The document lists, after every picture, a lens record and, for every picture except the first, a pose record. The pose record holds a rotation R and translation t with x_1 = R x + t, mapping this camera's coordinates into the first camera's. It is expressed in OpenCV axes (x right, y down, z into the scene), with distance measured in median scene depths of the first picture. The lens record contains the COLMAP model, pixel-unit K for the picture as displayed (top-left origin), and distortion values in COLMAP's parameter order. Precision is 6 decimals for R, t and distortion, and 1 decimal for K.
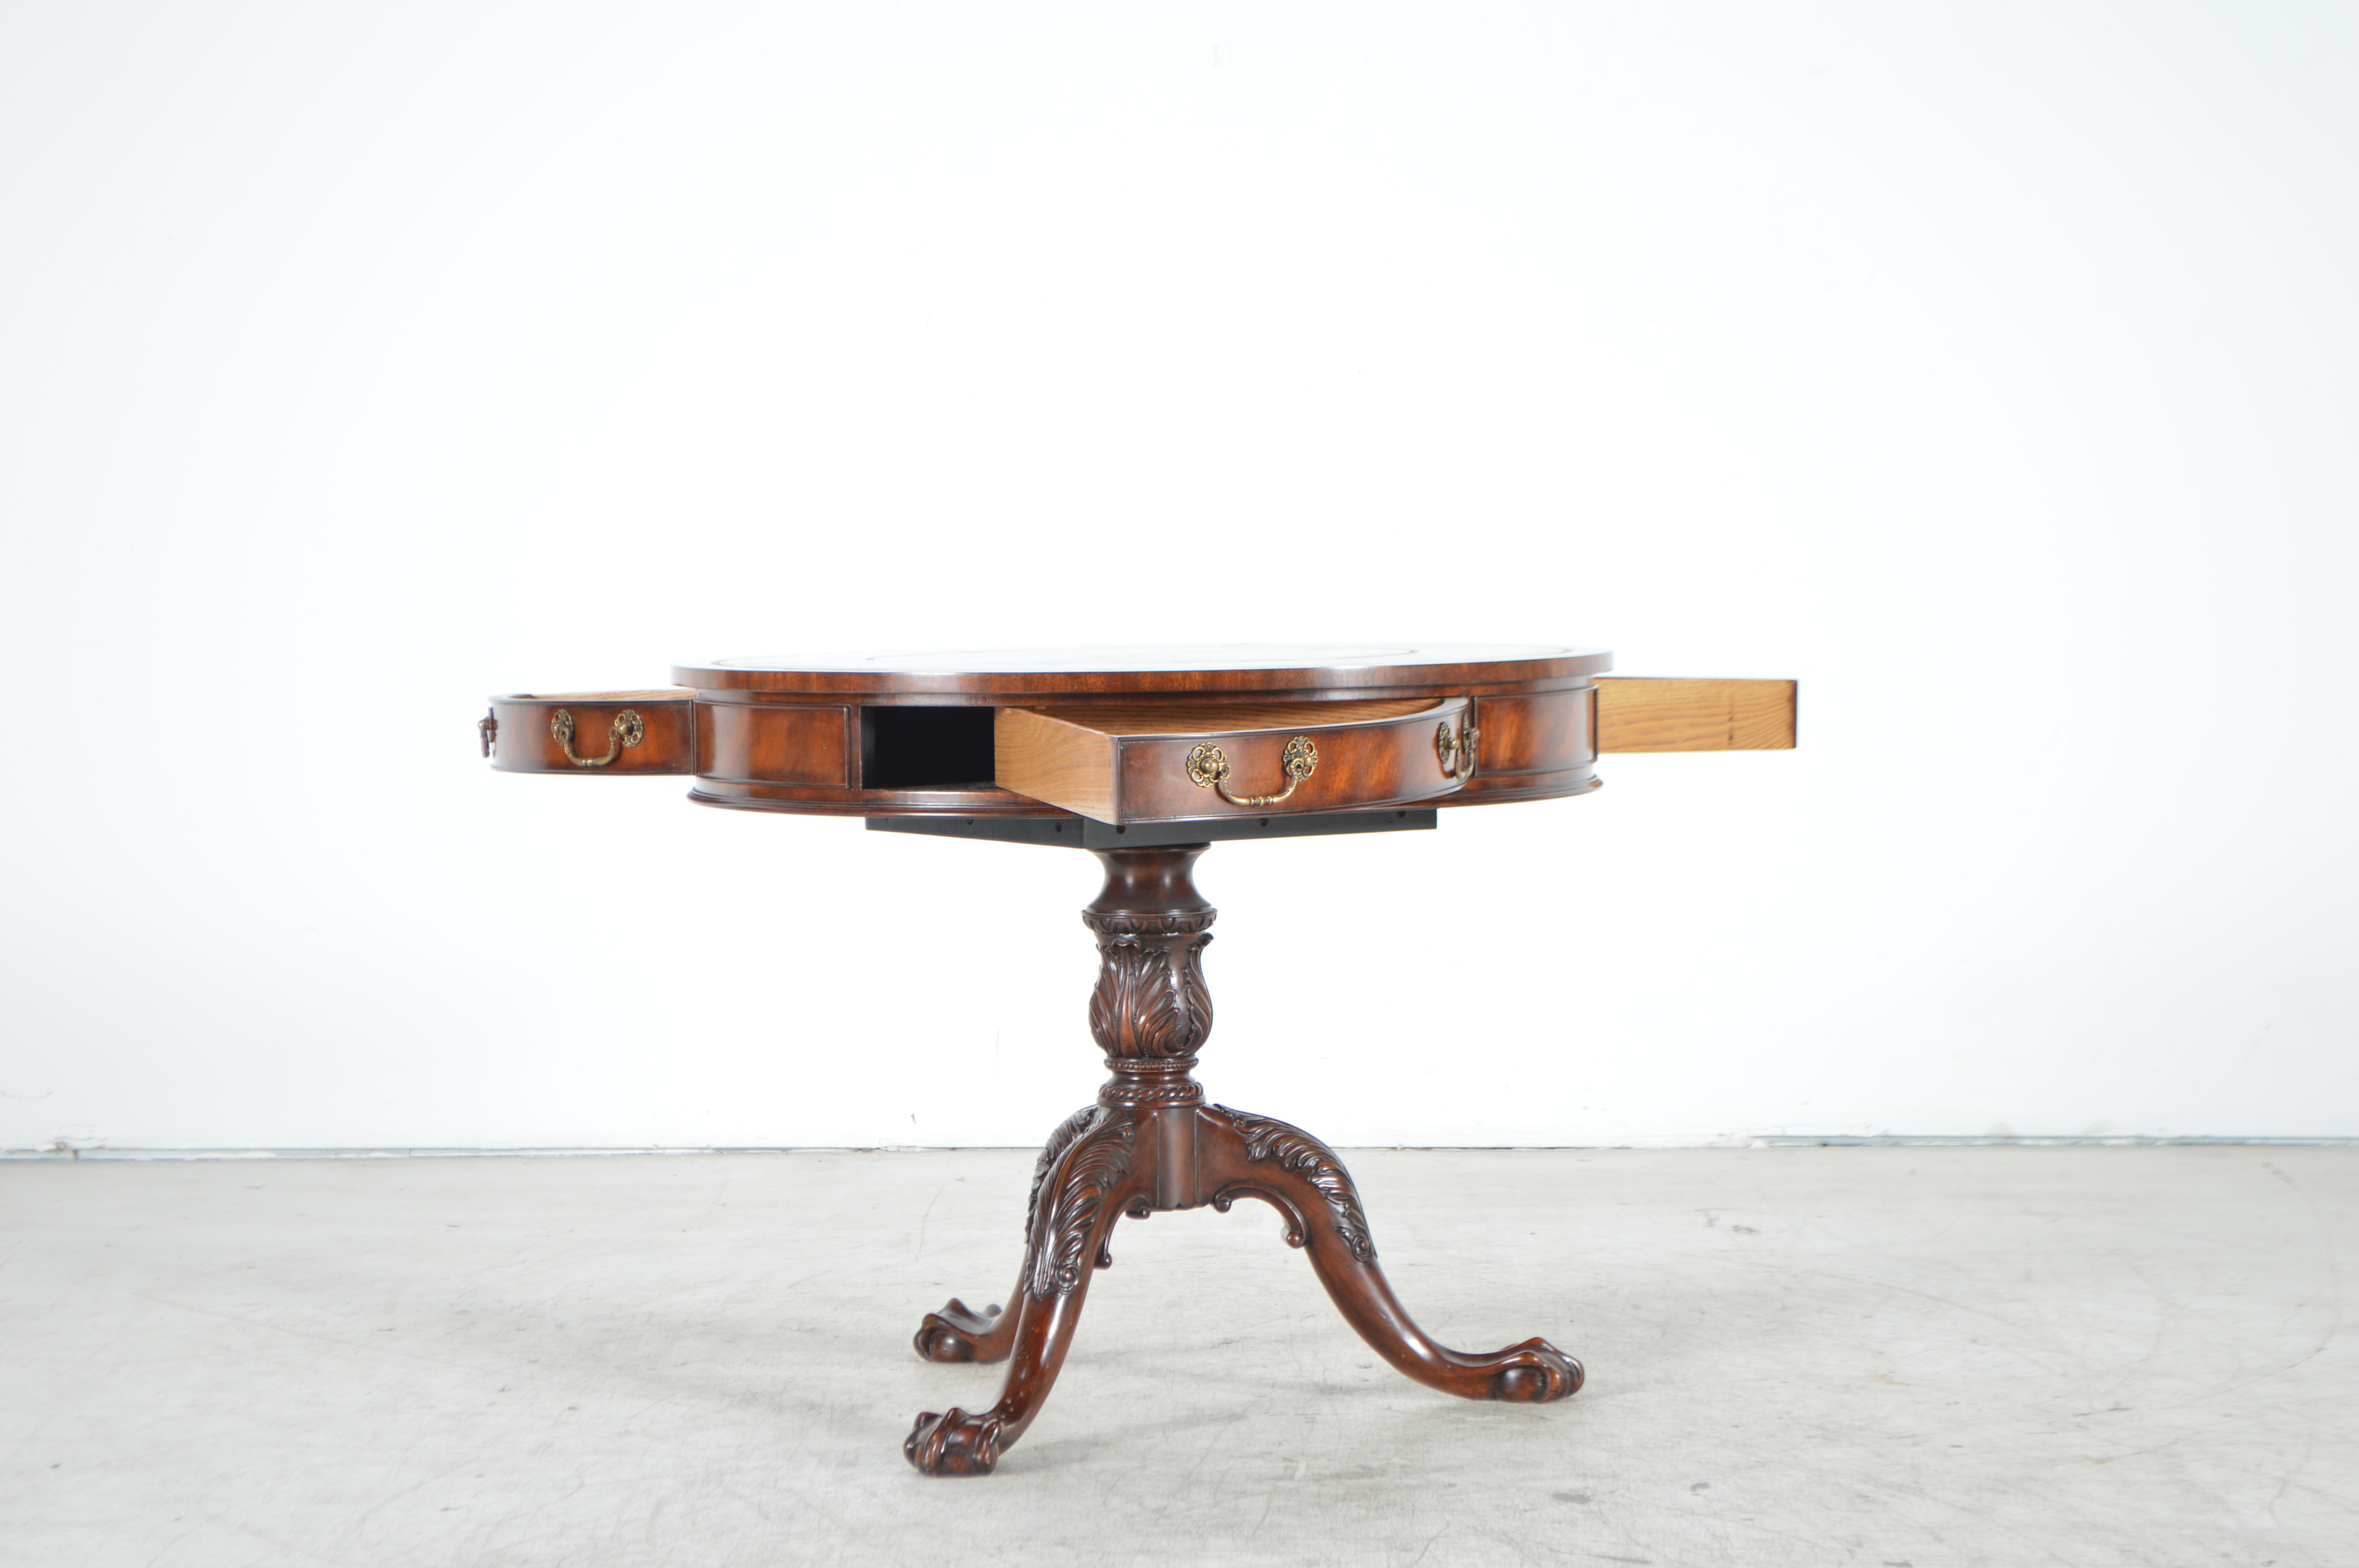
lens RADIAL K [[5411.0, 0, 1179.5], [0, 5411.0, 784.0], [0, 0, 1]] dist [0.089819, 0.773676]
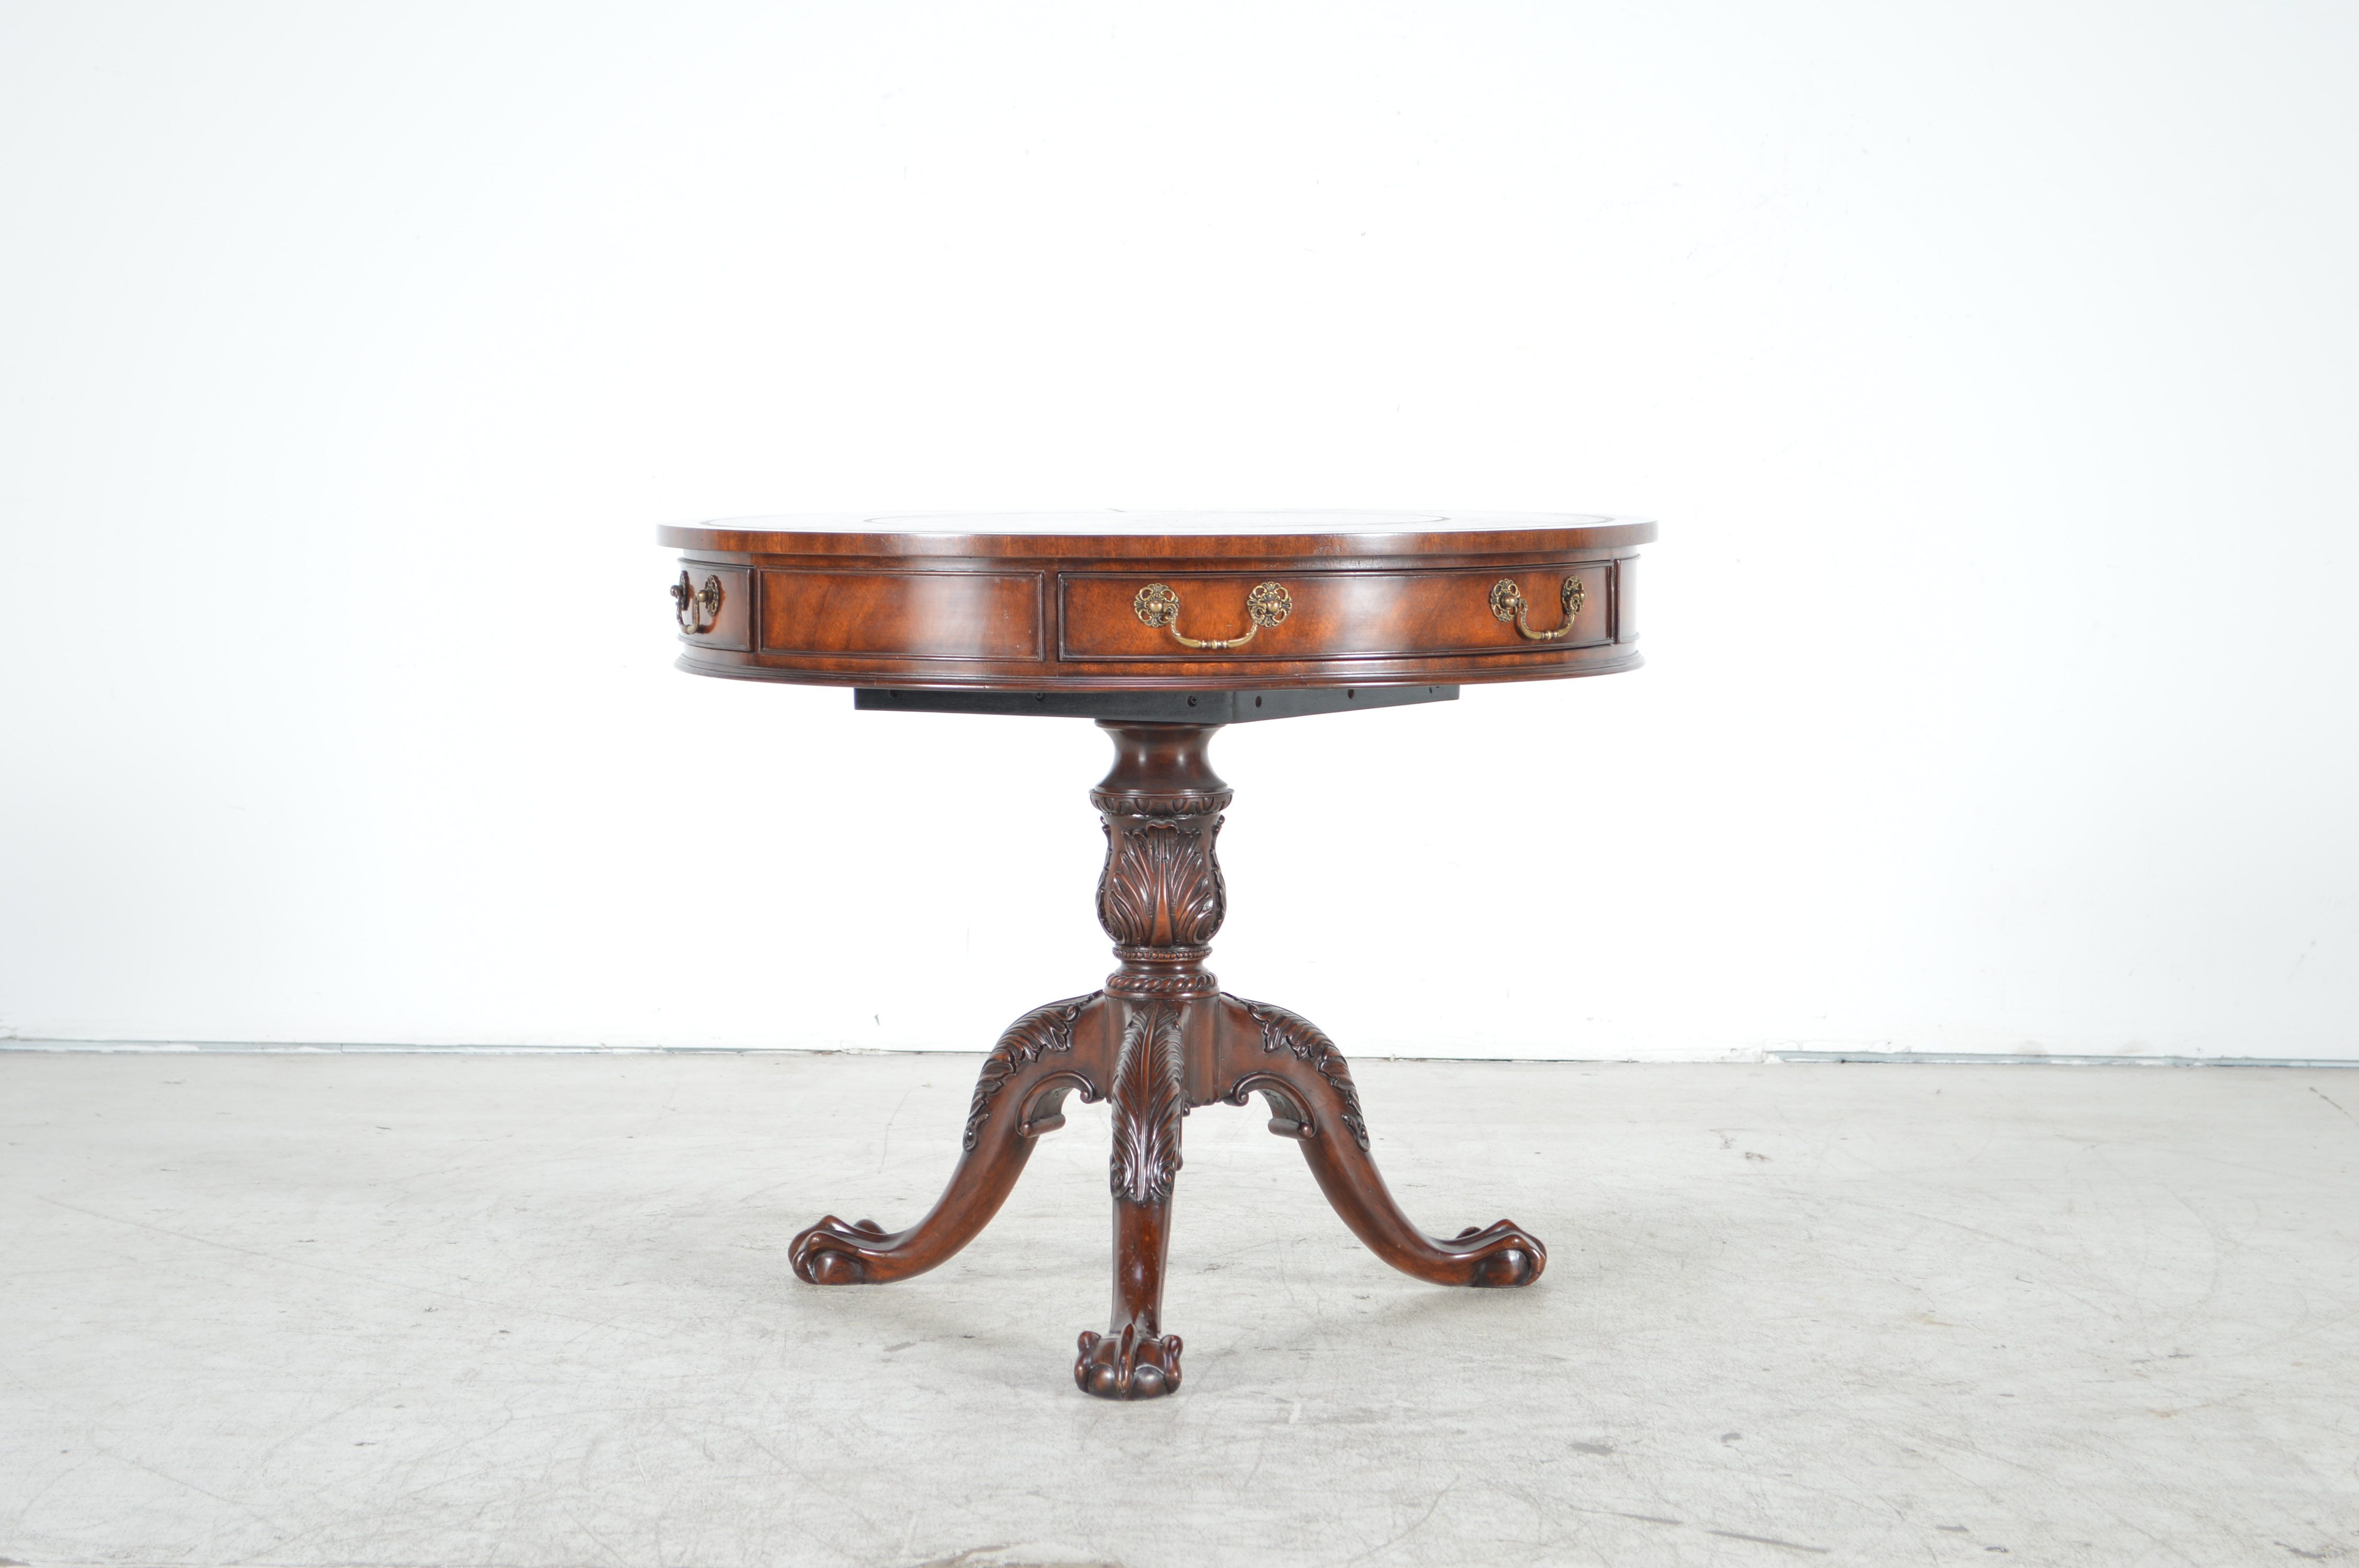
lens RADIAL K [[5411.0, 0, 1179.5], [0, 5411.0, 784.0], [0, 0, 1]] dist [0.089819, 0.773676]
pose [[0.999869, 0.014692, 0.006803, -0.004790], [-0.014819, 0.999710, 0.018993, 0.002895], [-0.006522, -0.019091, 0.999796, 0.080116]]
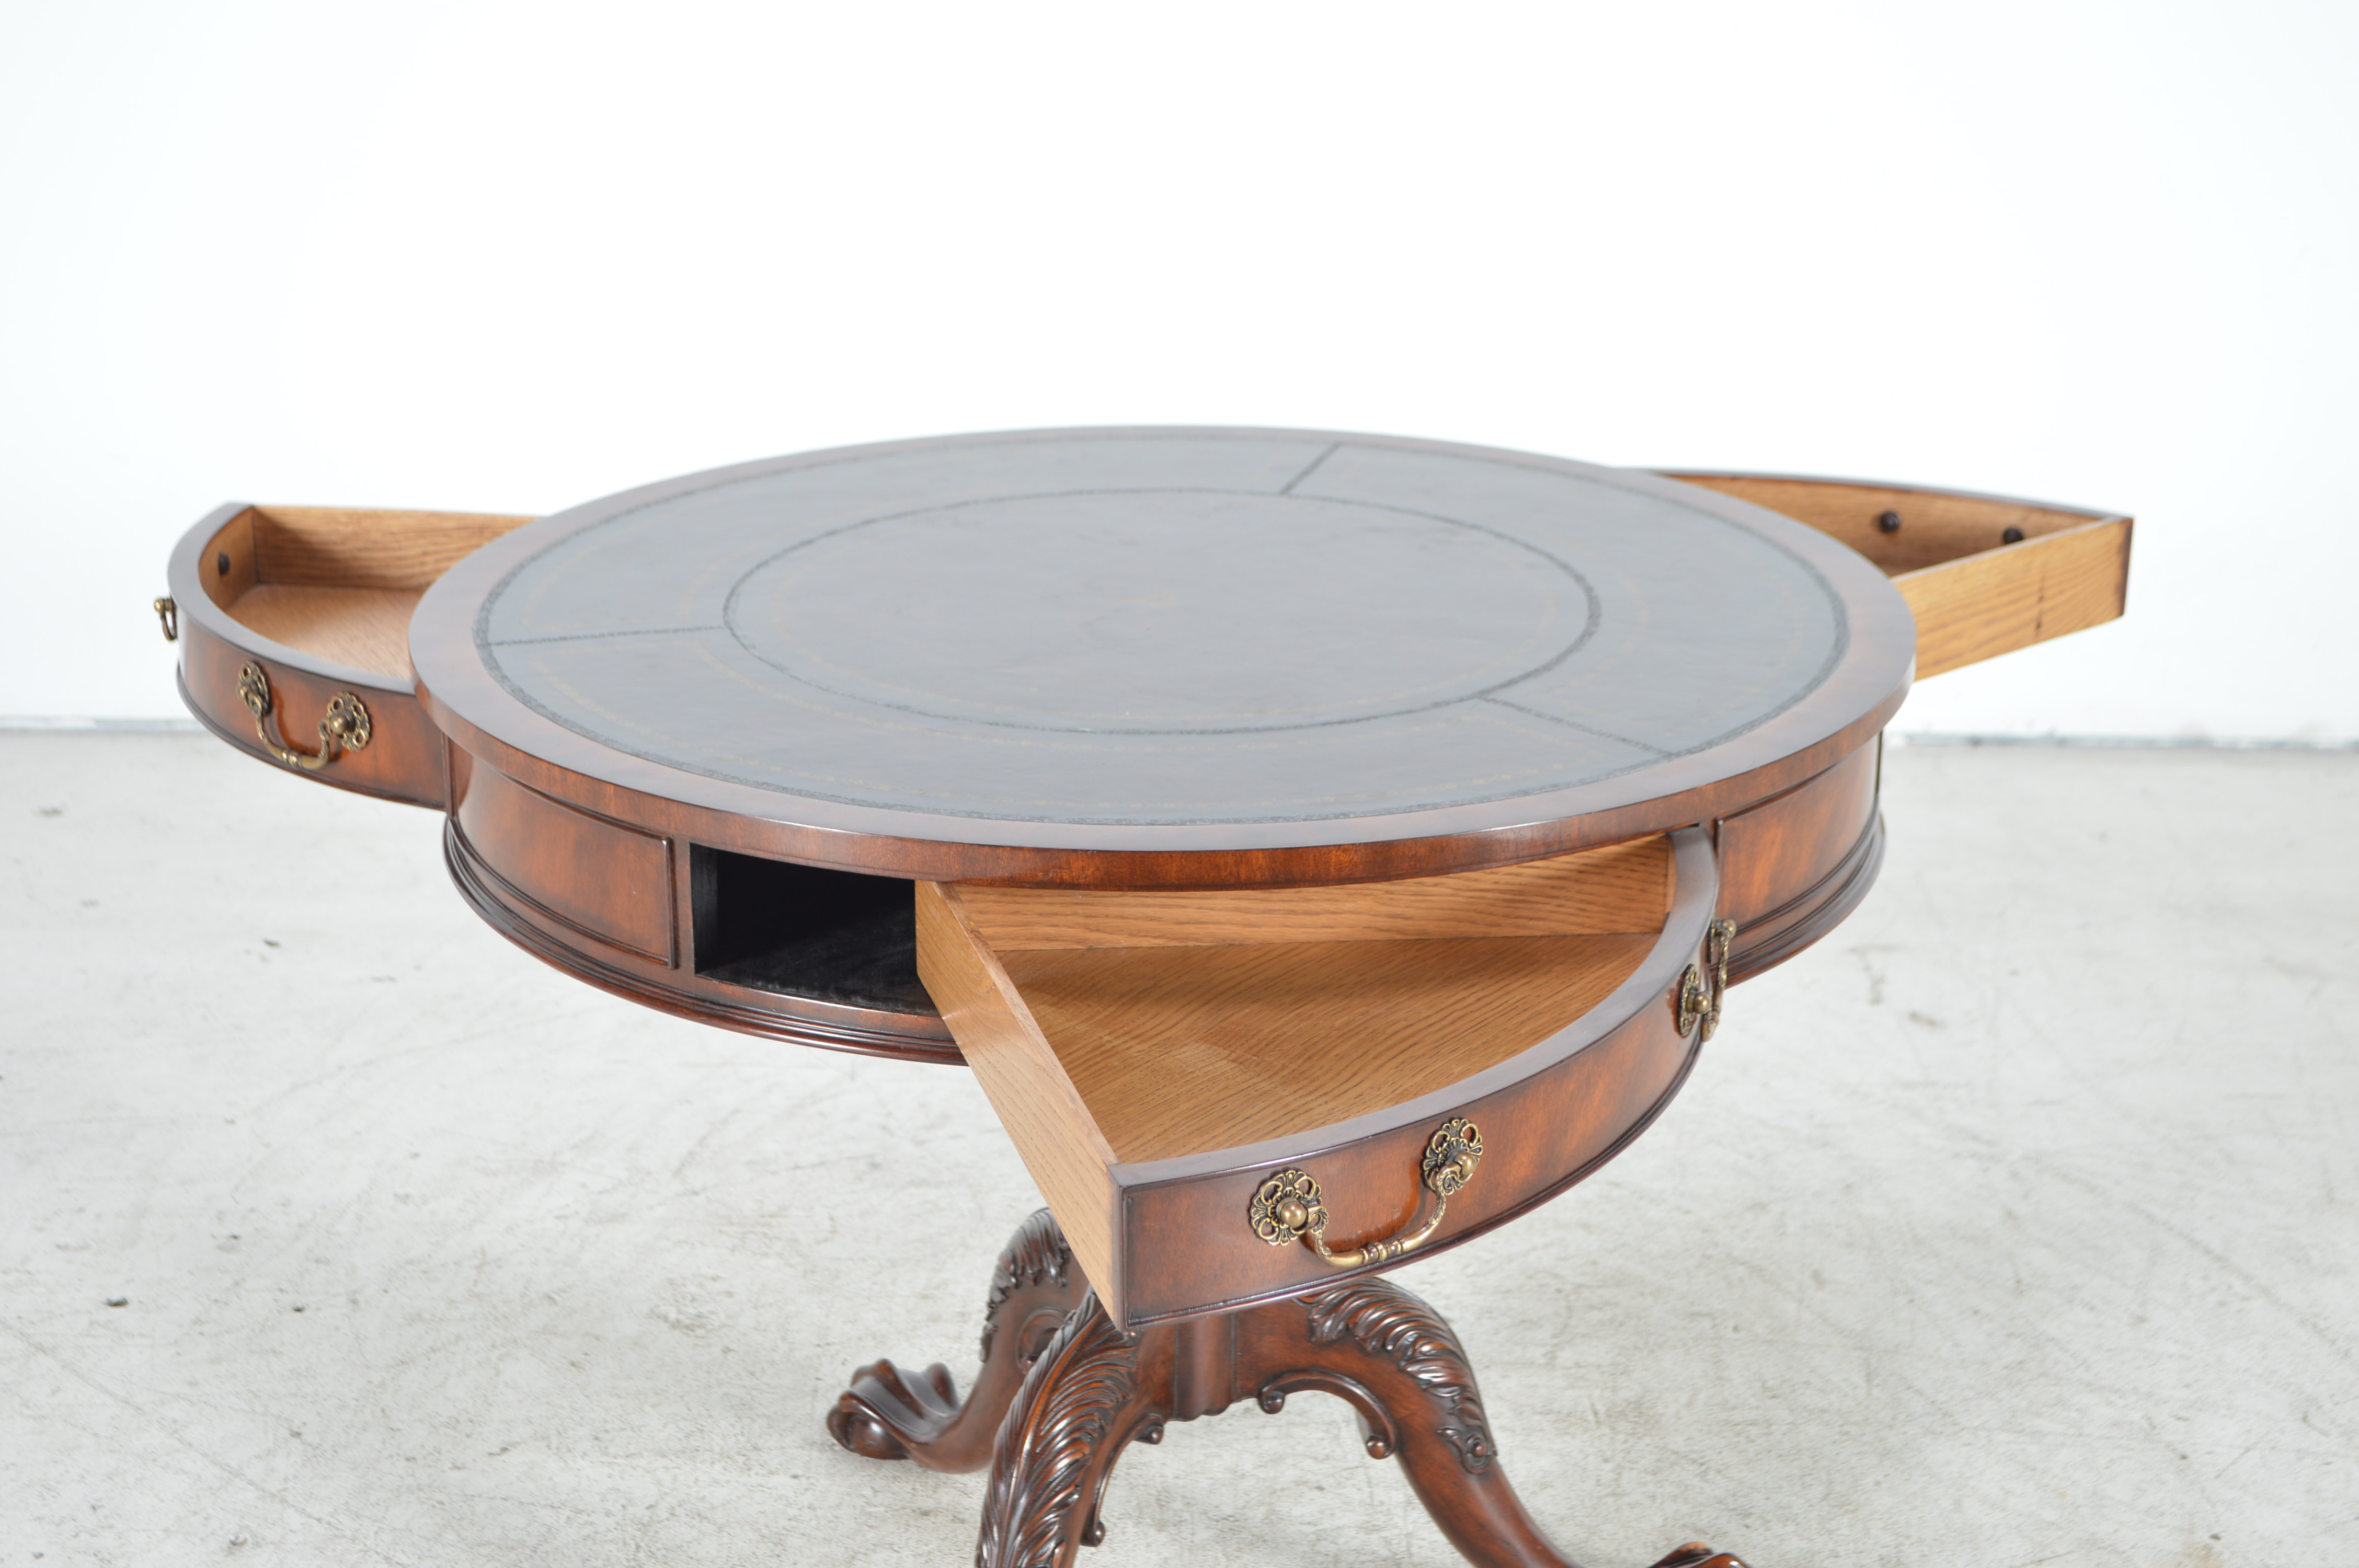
lens RADIAL K [[4237.0, 0, 1179.5], [0, 4237.0, 784.0], [0, 0, 1]] dist [0.021740, 0.028096]
pose [[0.999904, 0.012495, 0.005913, -0.007561], [-0.013635, 0.961929, 0.272959, -0.138701], [-0.002277, -0.273014, 0.962007, 0.518460]]
